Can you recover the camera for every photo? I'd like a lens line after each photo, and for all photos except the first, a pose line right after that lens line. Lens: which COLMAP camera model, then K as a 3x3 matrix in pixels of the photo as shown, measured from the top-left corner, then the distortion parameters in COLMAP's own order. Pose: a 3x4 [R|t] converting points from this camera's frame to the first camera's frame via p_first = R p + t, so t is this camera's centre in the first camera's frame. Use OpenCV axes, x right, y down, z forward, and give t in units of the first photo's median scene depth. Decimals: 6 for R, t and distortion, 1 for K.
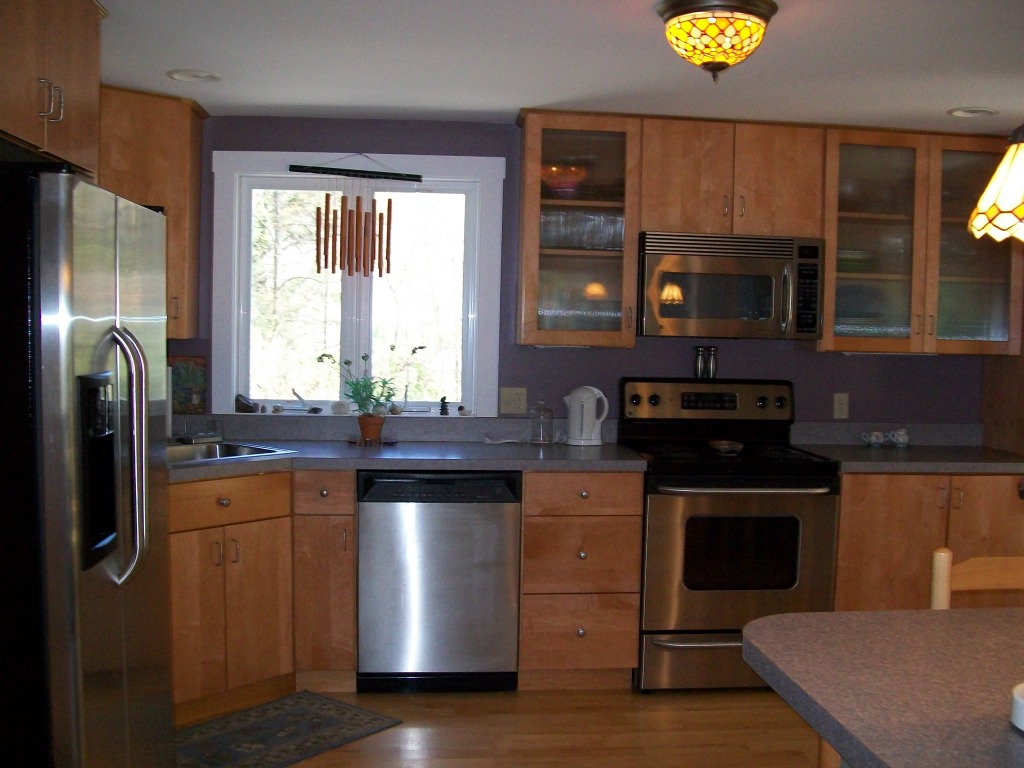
lens RADIAL K [[1108.1, 0, 517.5], [0, 1108.1, 404.3], [0, 0, 1]] dist [-0.209964, 0.230080]
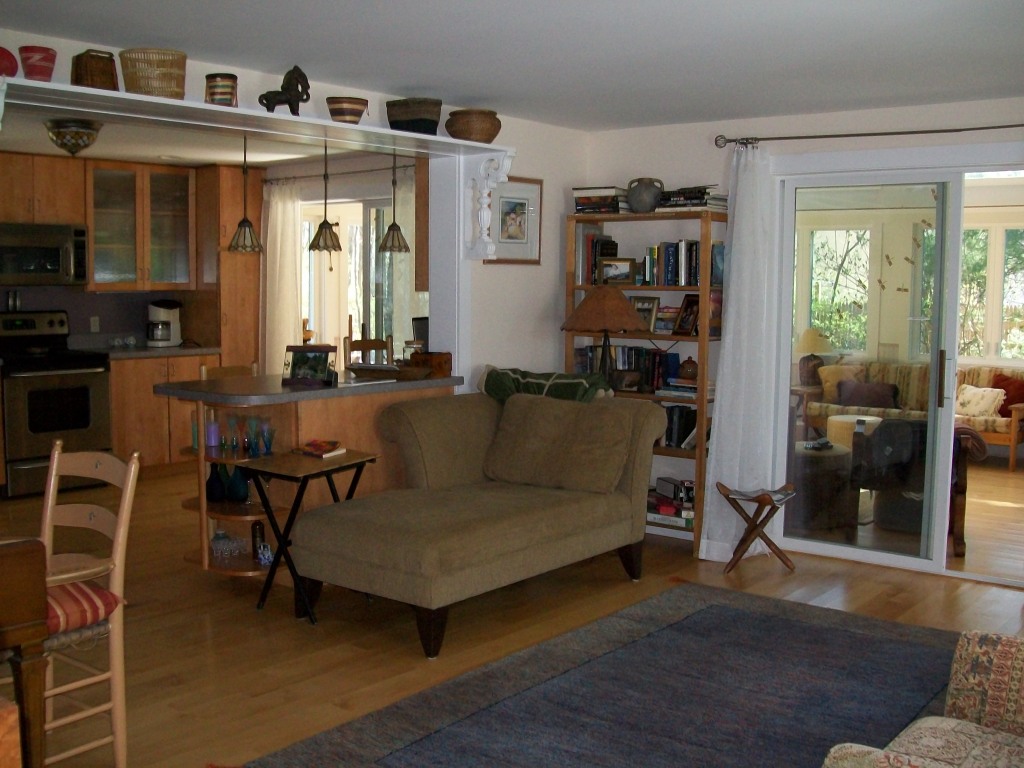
lens RADIAL K [[1108.1, 0, 517.5], [0, 1108.1, 404.3], [0, 0, 1]] dist [-0.209964, 0.230080]
pose [[0.708626, -0.092343, 0.699515, -0.444151], [0.056554, 0.995643, 0.074145, 0.041027], [-0.703314, -0.012981, 0.710761, -0.676568]]
